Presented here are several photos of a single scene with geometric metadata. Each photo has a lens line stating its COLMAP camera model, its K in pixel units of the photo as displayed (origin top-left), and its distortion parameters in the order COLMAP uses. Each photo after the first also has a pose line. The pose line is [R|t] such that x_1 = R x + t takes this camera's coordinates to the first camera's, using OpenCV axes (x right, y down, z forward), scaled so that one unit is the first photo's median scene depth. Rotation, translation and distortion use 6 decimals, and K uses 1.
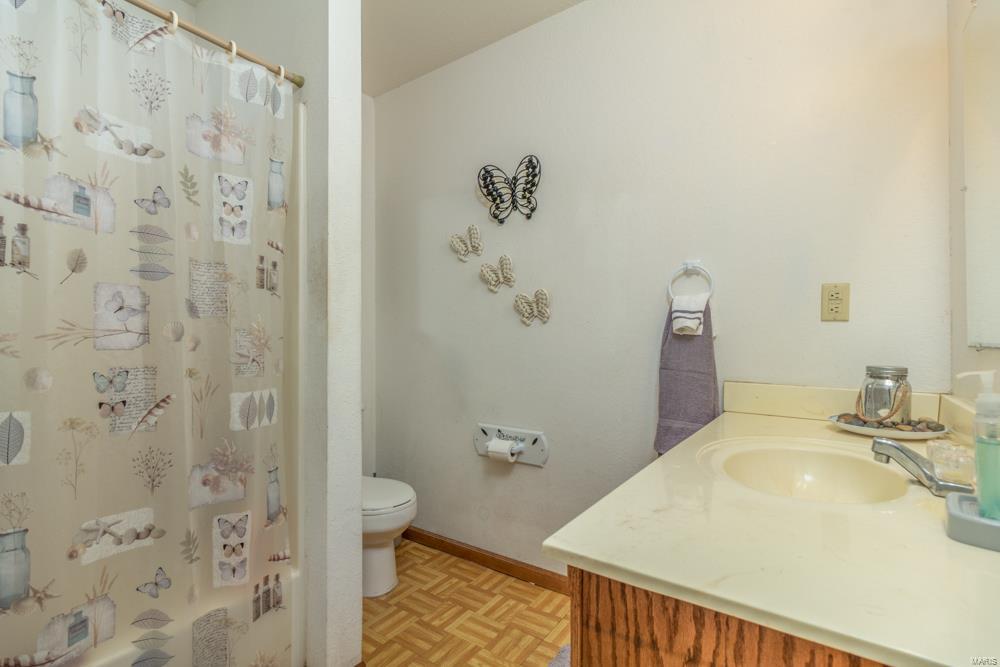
lens RADIAL K [[464.9, 0, 499.1], [0, 464.9, 333.7], [0, 0, 1]] dist [-0.001732, 0.001482]
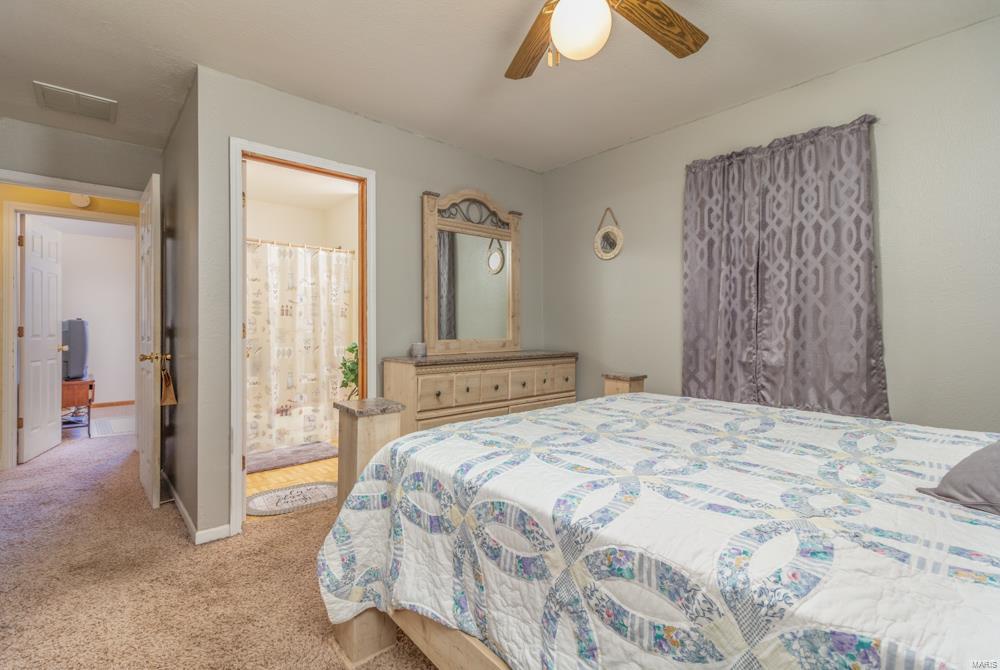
lens RADIAL K [[464.9, 0, 501.3], [0, 464.9, 329.7], [0, 0, 1]] dist [-0.001732, 0.001482]
pose [[0.968472, 0.001423, -0.249118, 1.797650], [0.002155, 0.999898, 0.014091, -0.054863], [0.249113, -0.014183, 0.968371, -2.469353]]
